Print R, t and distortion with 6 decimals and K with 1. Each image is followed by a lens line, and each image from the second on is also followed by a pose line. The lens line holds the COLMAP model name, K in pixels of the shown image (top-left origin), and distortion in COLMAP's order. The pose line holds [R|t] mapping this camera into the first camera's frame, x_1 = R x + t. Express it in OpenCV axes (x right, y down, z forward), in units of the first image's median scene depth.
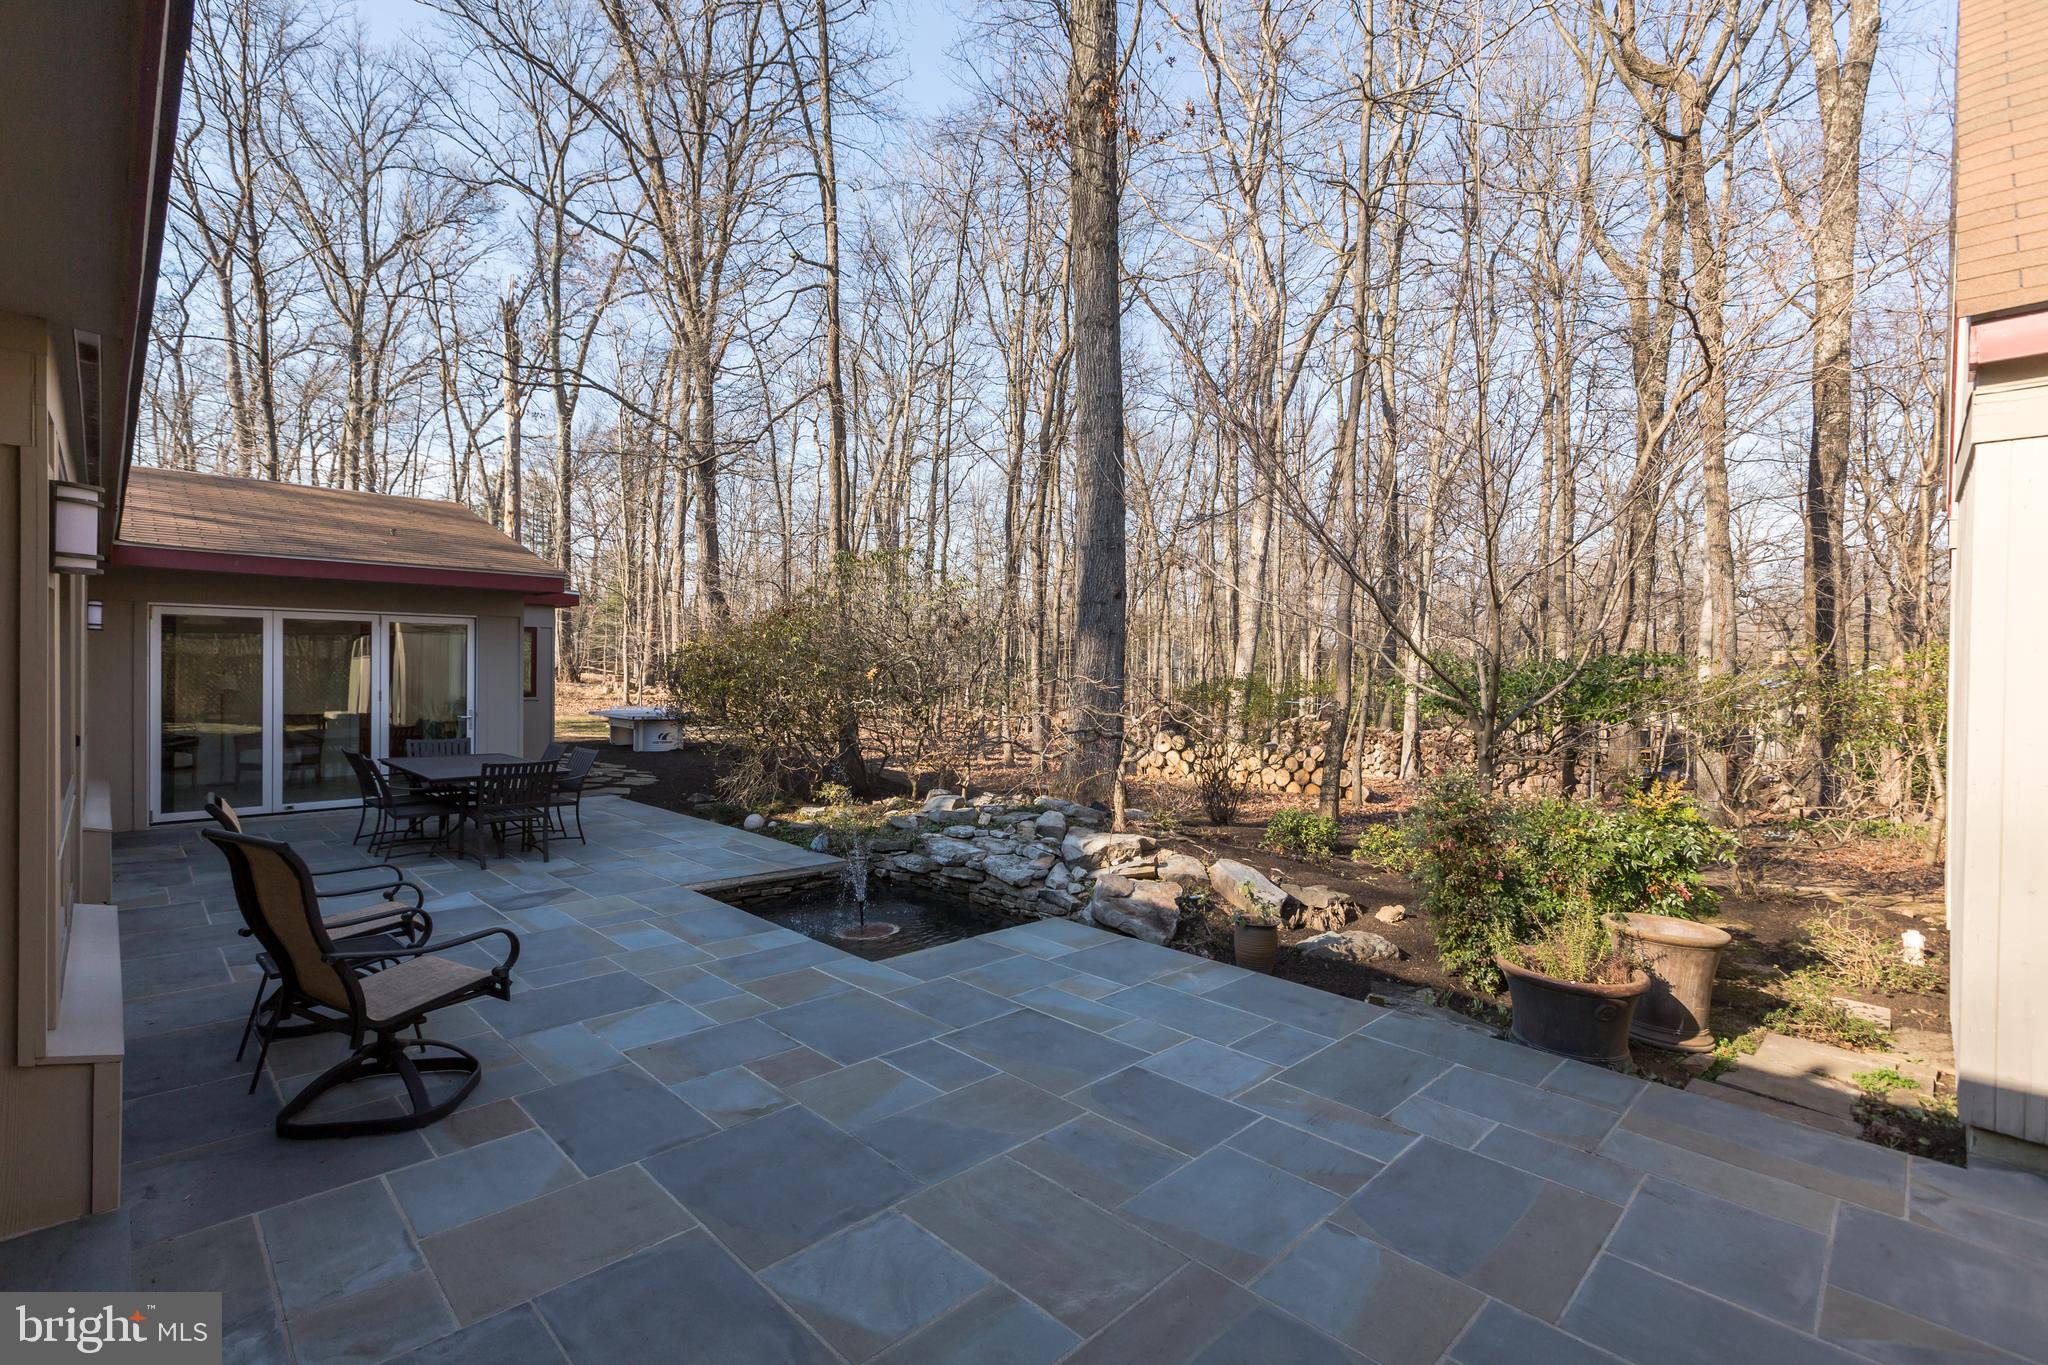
lens RADIAL K [[912.6, 0, 1016.2], [0, 912.6, 677.9], [0, 0, 1]] dist [-0.001415, -0.000373]
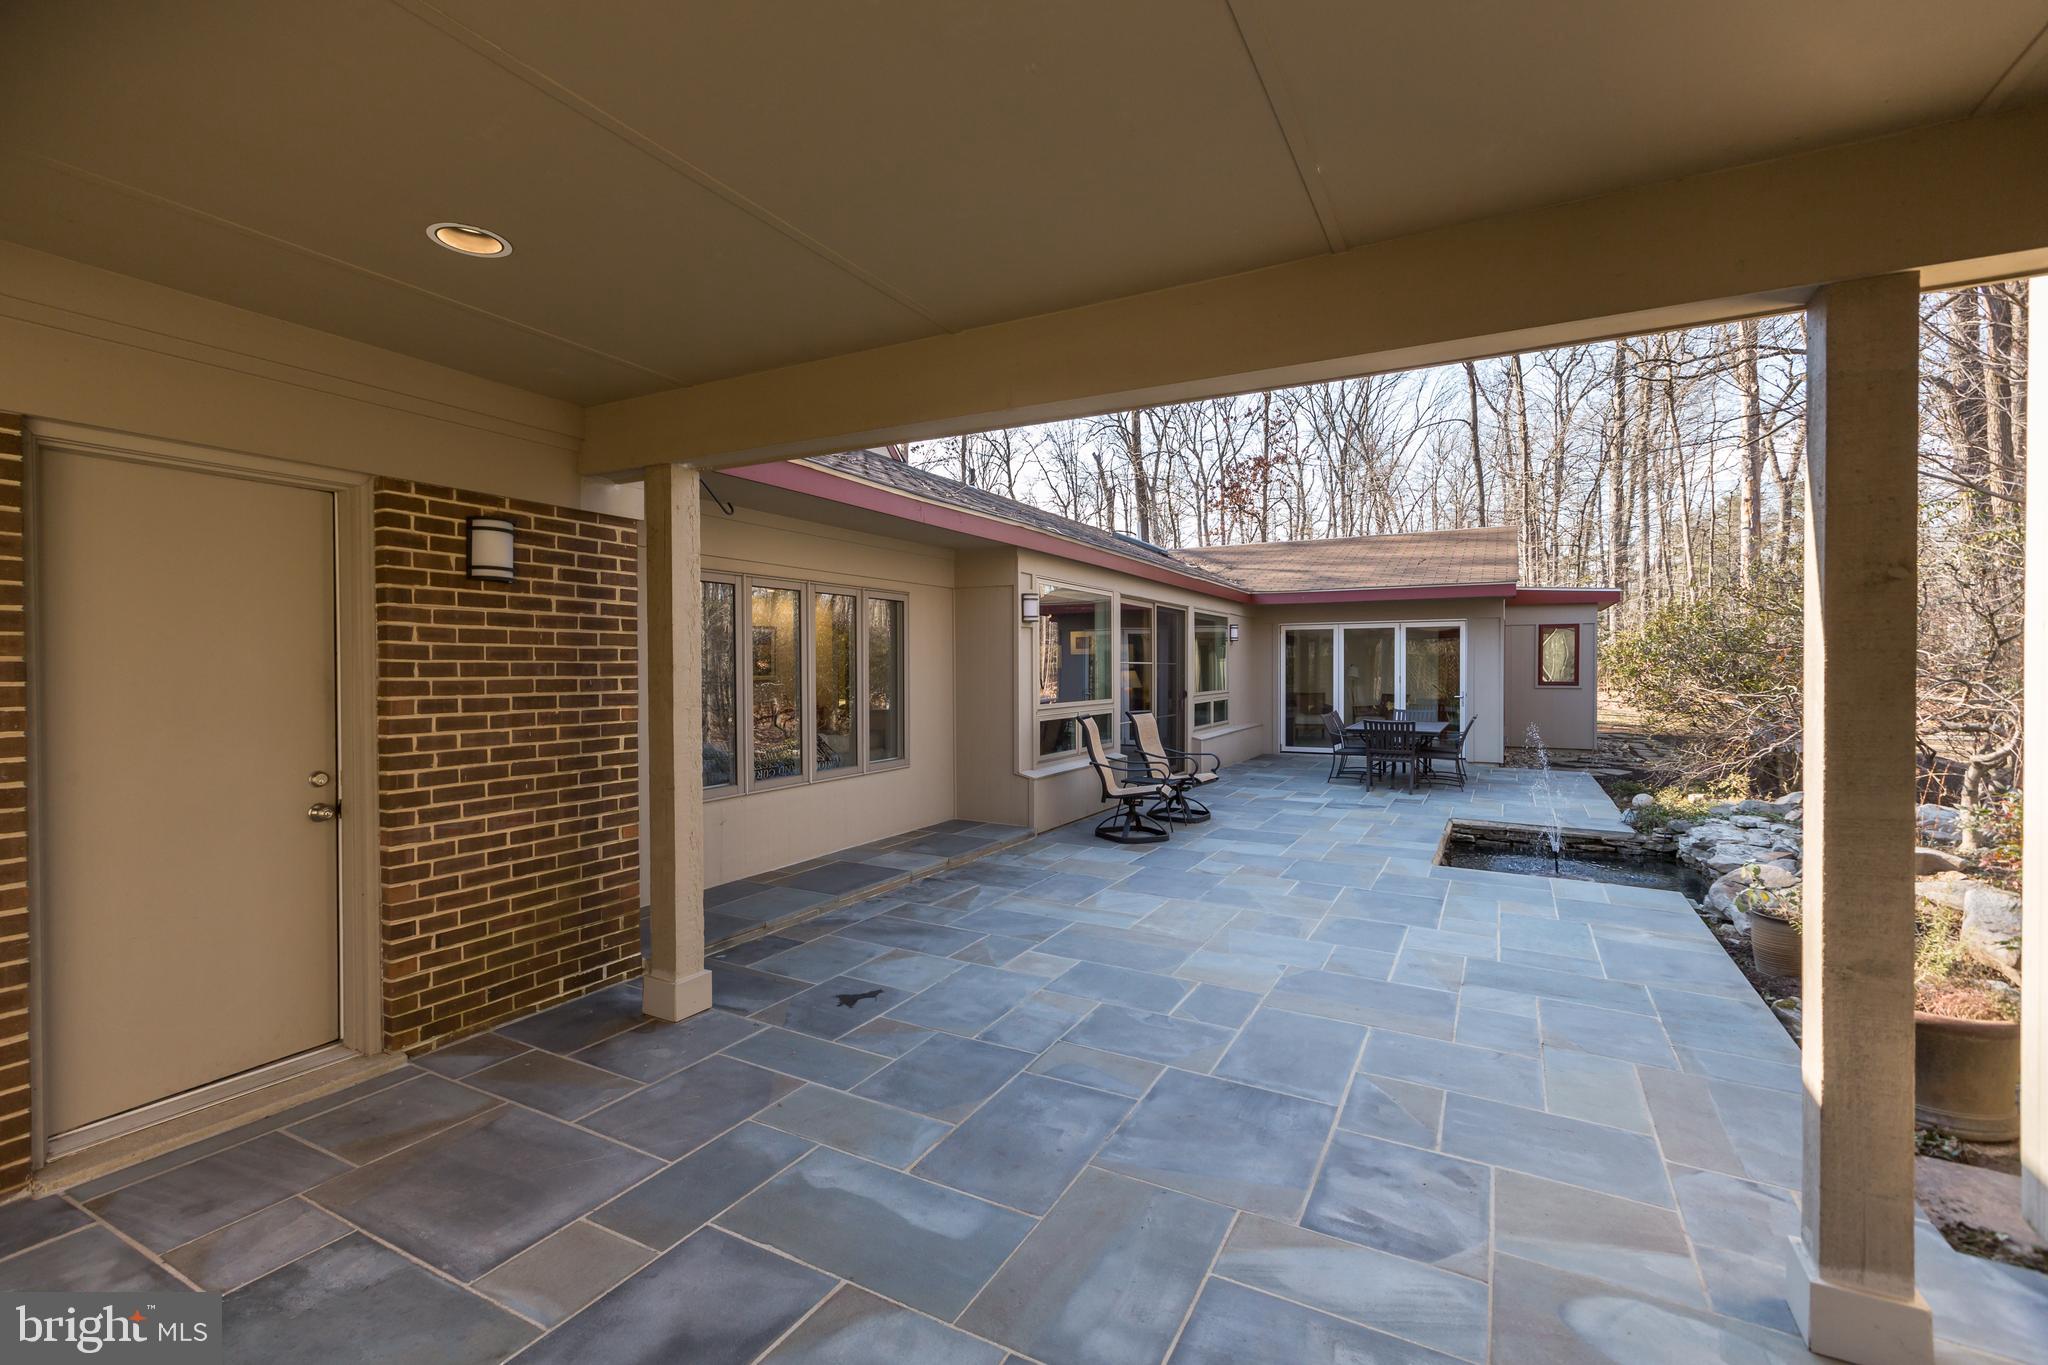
lens RADIAL K [[912.6, 0, 1012.0], [0, 912.6, 680.7], [0, 0, 1]] dist [-0.001415, -0.000373]
pose [[0.295332, 0.003863, -0.955387, 1.359893], [-0.003706, 0.999989, 0.002898, 0.054467], [0.955388, 0.002685, 0.295343, 0.017988]]
